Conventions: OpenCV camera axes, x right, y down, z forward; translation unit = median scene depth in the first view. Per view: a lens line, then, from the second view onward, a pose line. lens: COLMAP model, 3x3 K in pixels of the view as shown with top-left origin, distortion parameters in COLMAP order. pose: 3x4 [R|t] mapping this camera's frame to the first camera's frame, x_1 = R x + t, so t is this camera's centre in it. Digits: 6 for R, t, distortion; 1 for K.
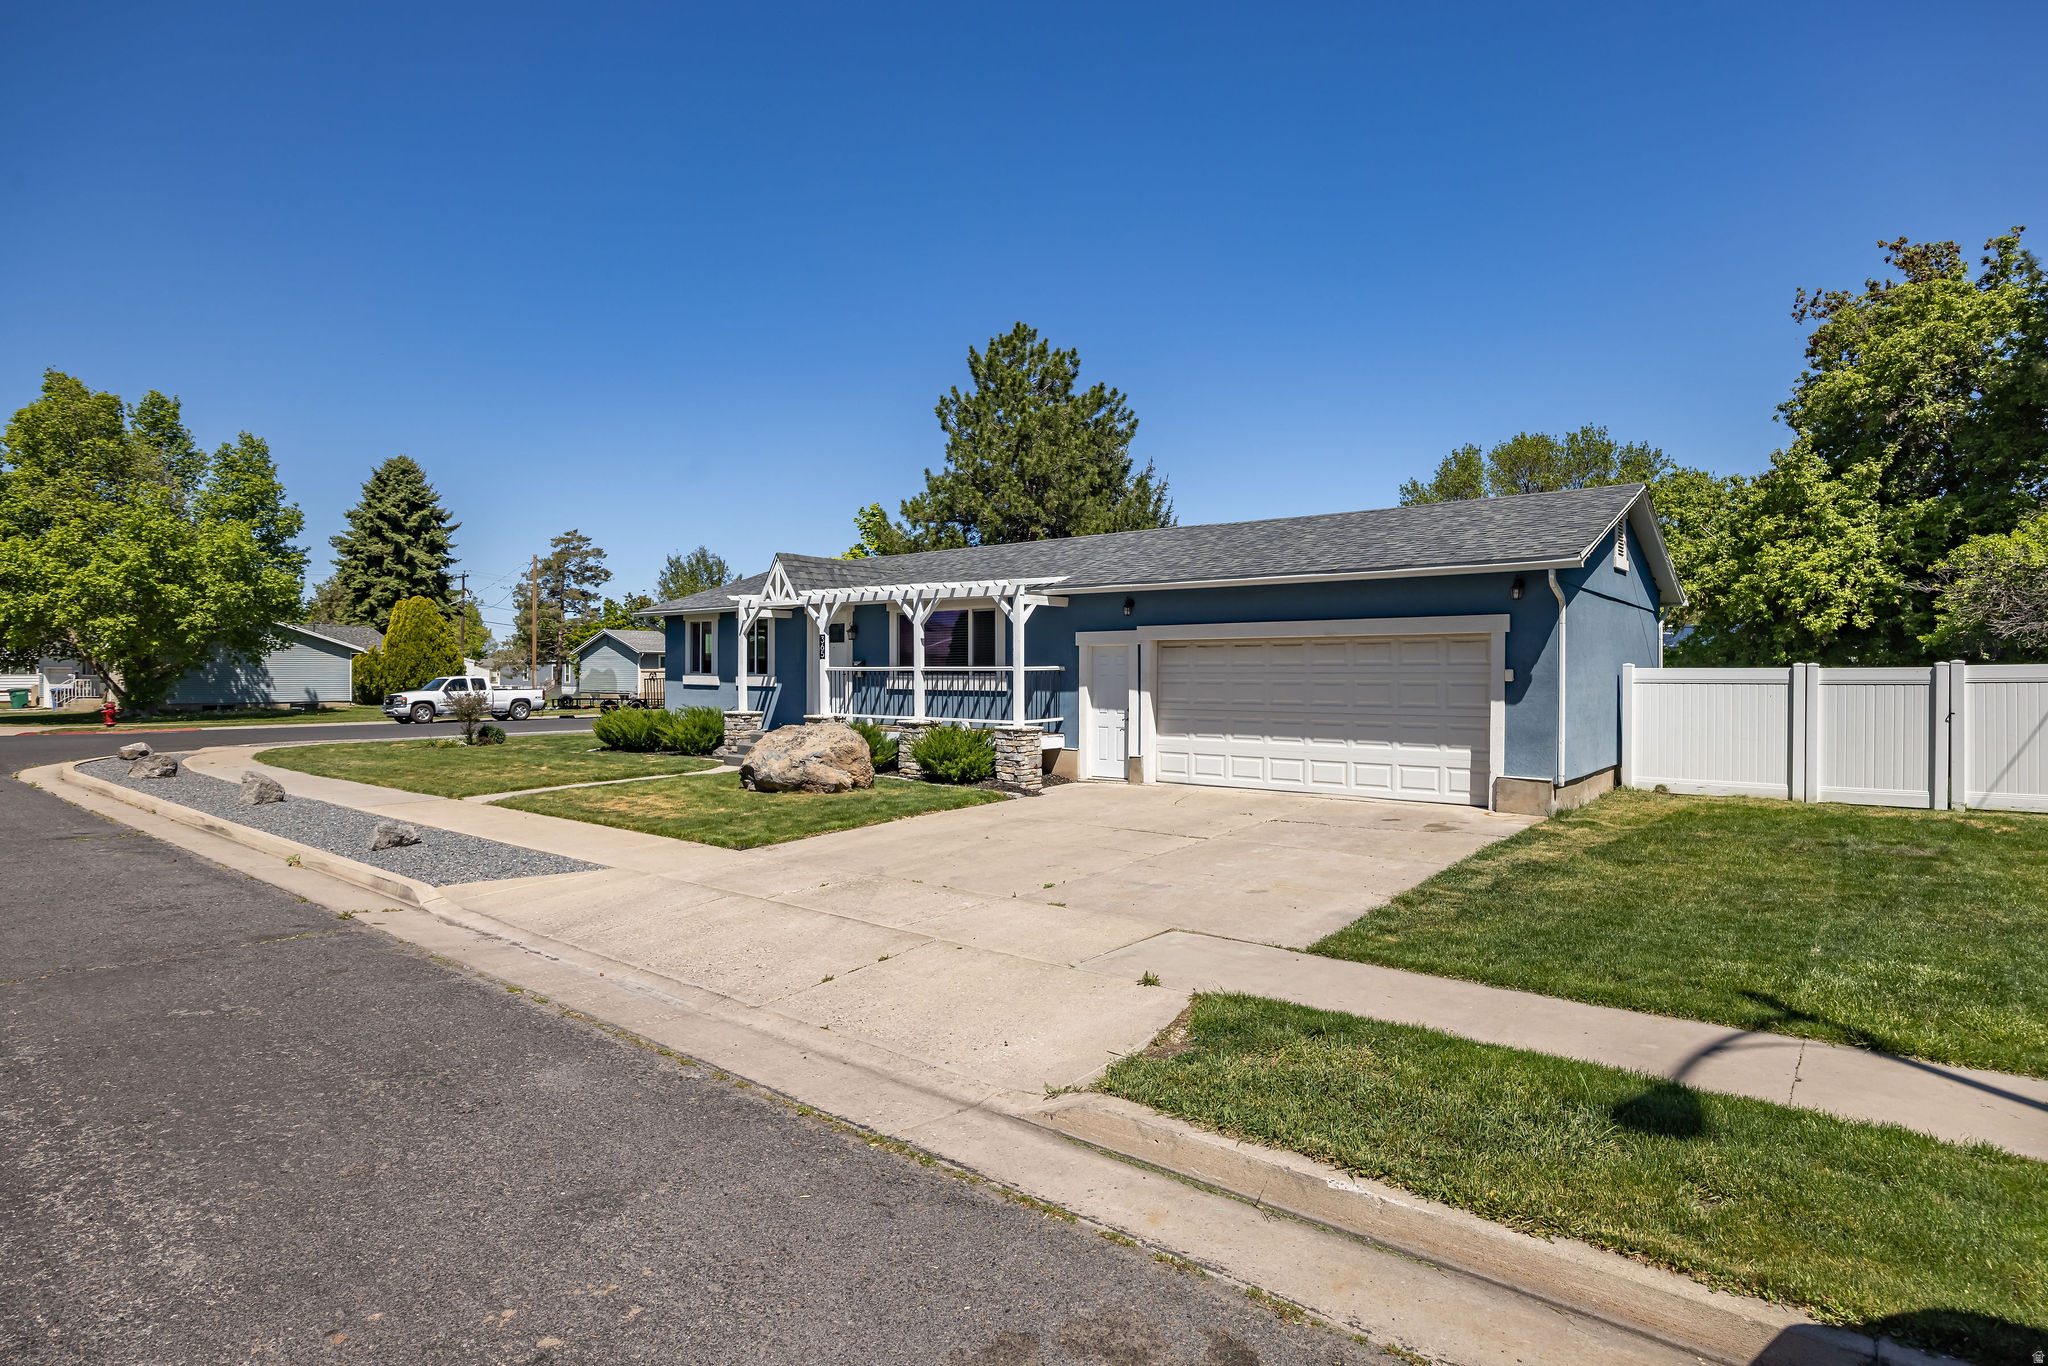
lens RADIAL K [[1055.7, 0, 1022.0], [0, 1055.7, 681.2], [0, 0, 1]] dist [-0.003744, -0.000108]
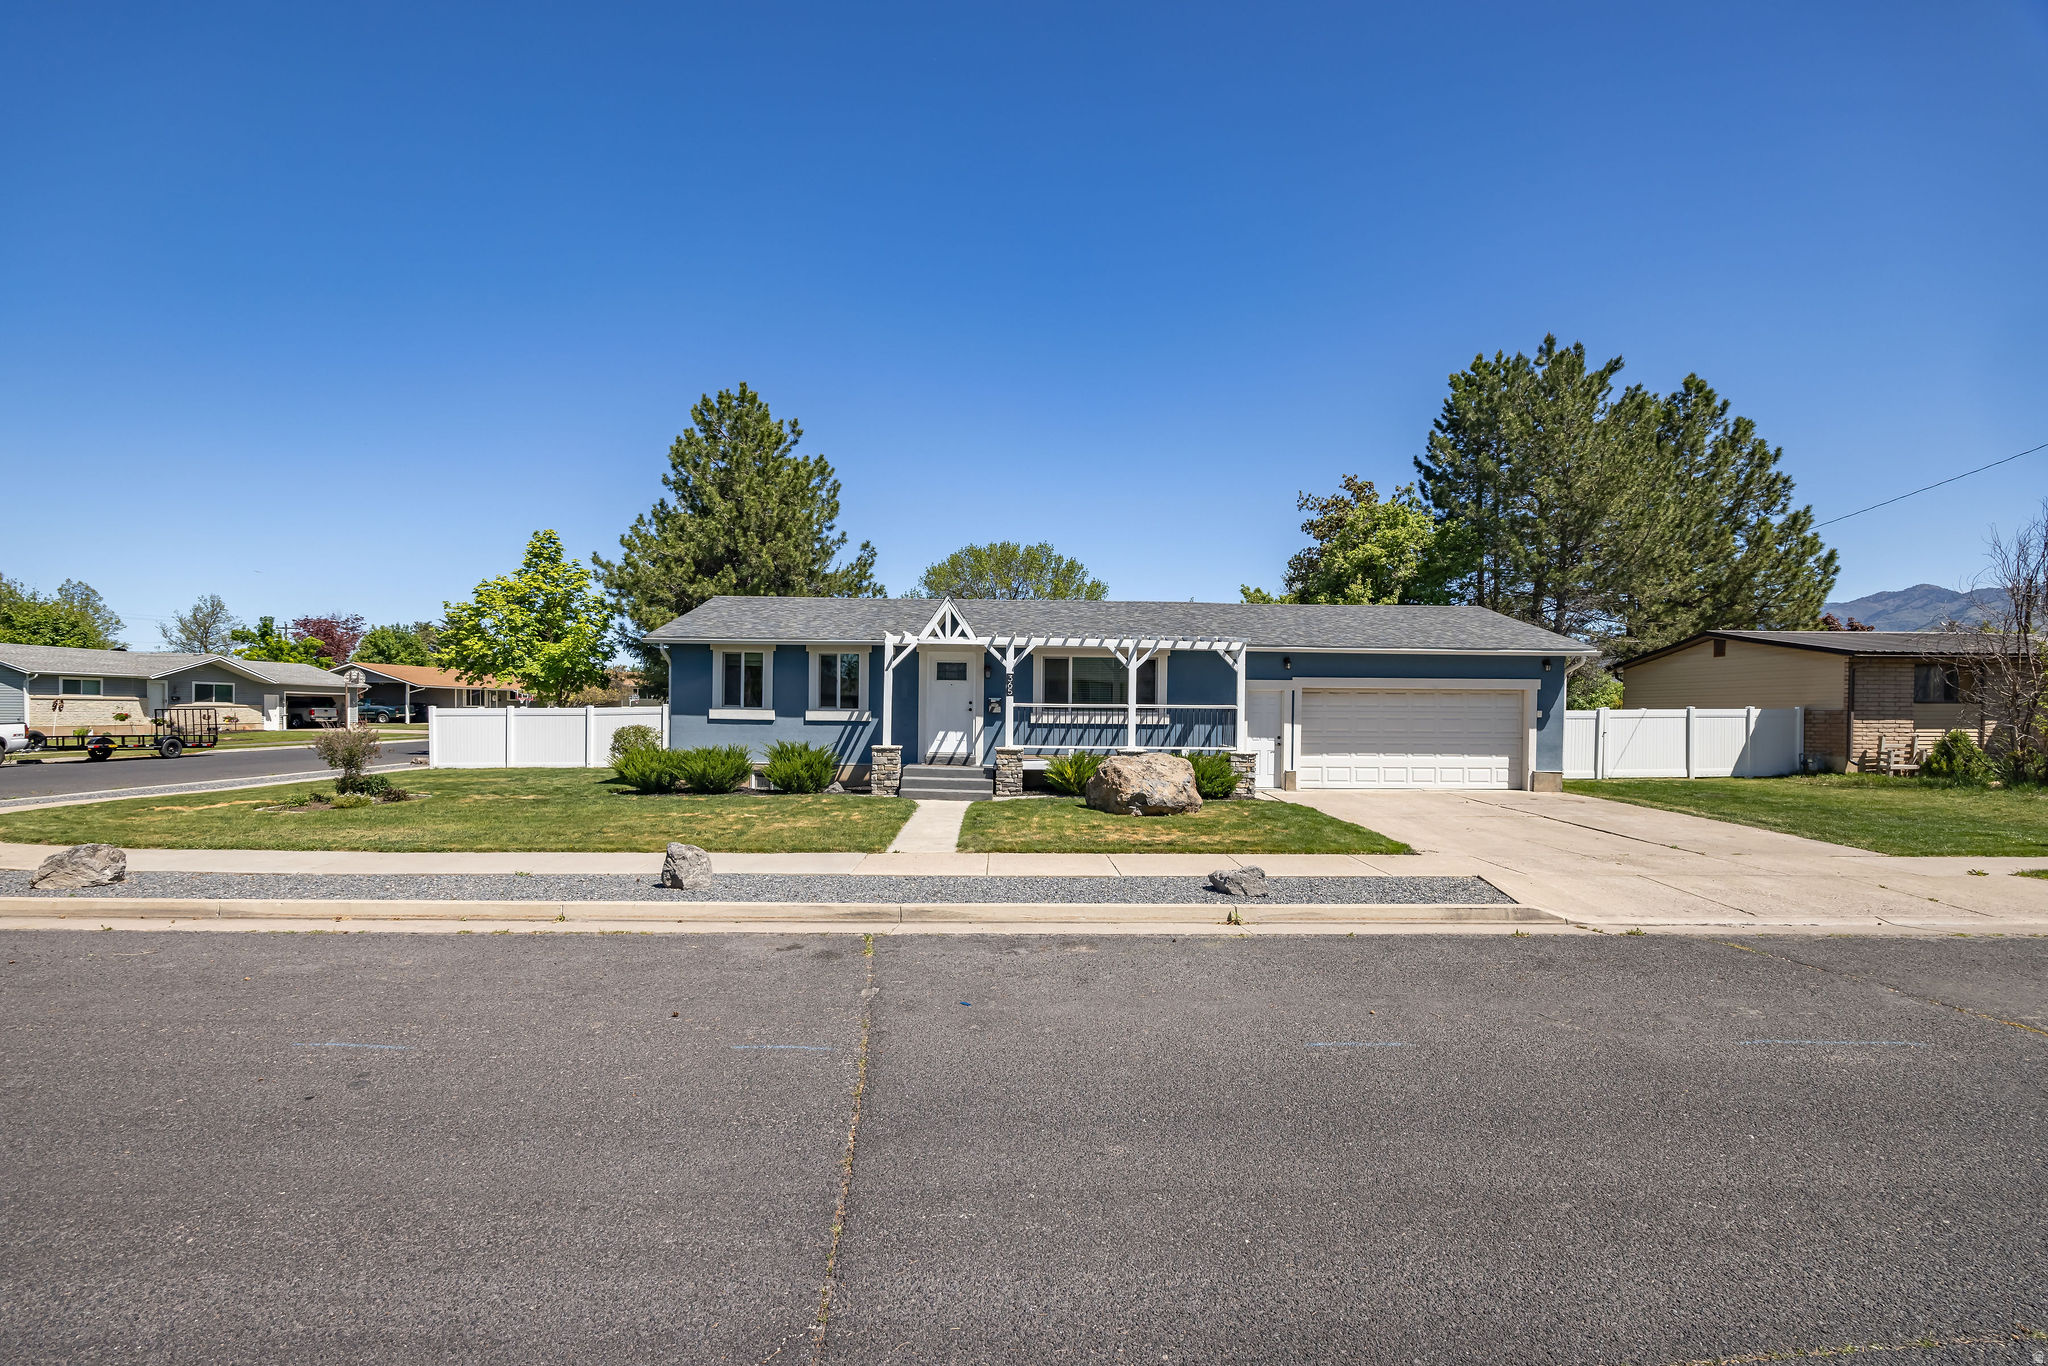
lens RADIAL K [[853.2, 0, 1021.1], [0, 853.2, 697.5], [0, 0, 1]] dist [-0.001637, -0.000227]
pose [[0.756883, 0.013225, 0.653416, -0.754713], [-0.002694, 0.999850, -0.017116, -0.004314], [-0.653545, 0.011194, 0.756805, 0.320790]]
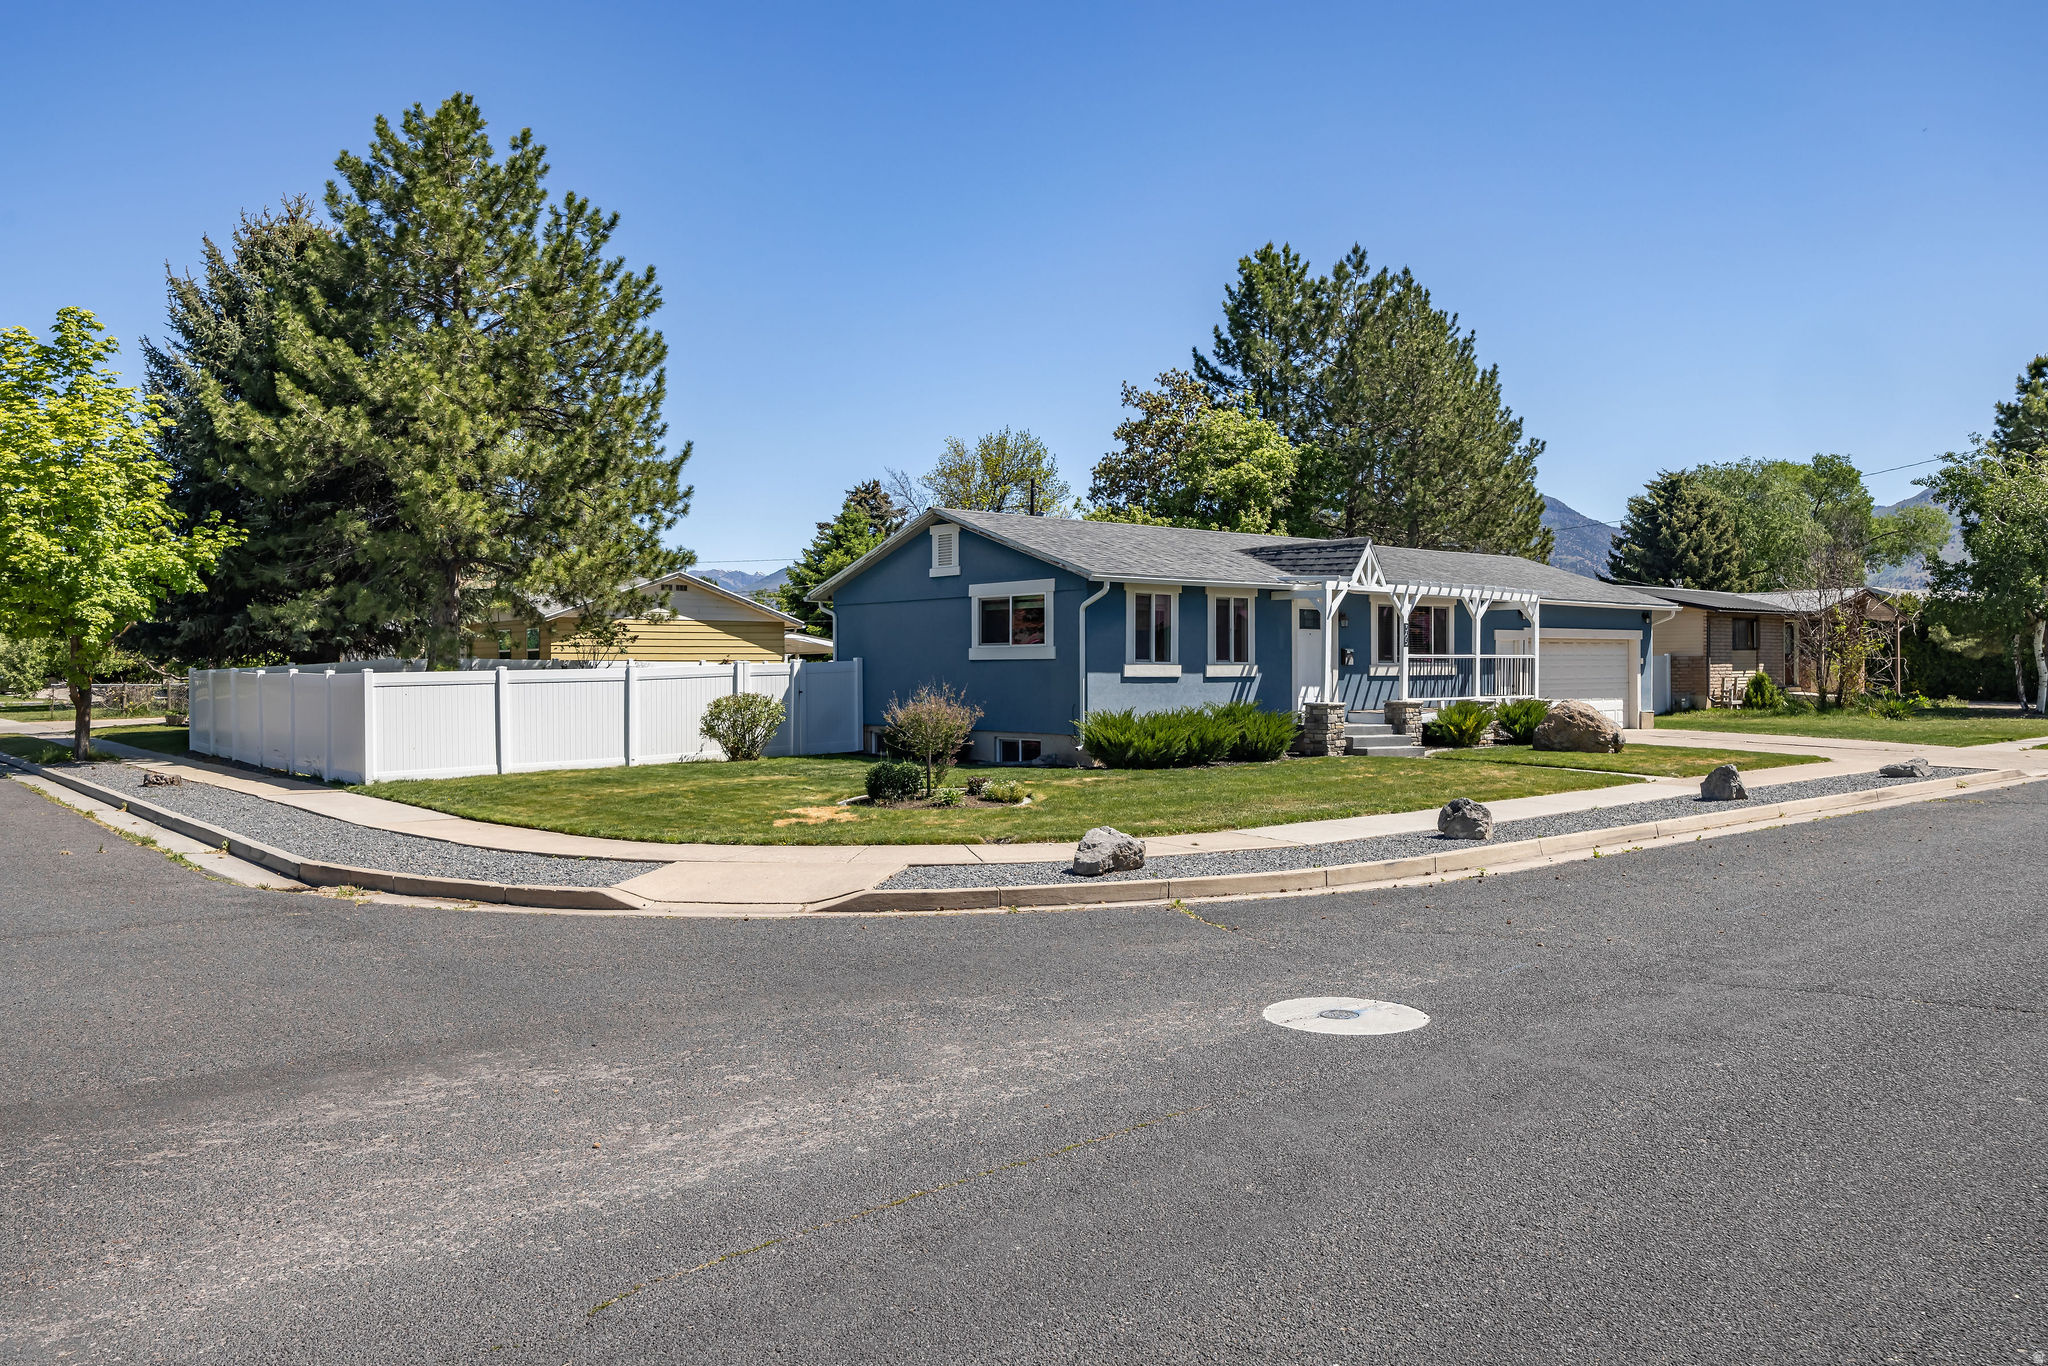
lens RADIAL K [[1531.3, 0, 1032.0], [0, 1531.3, 674.7], [0, 0, 1]] dist [0.004462, 0.002846]
pose [[0.154901, -0.006972, 0.987905, -1.735645], [0.012672, 0.999907, 0.005070, -0.005726], [-0.987849, 0.011733, 0.154975, 1.125403]]
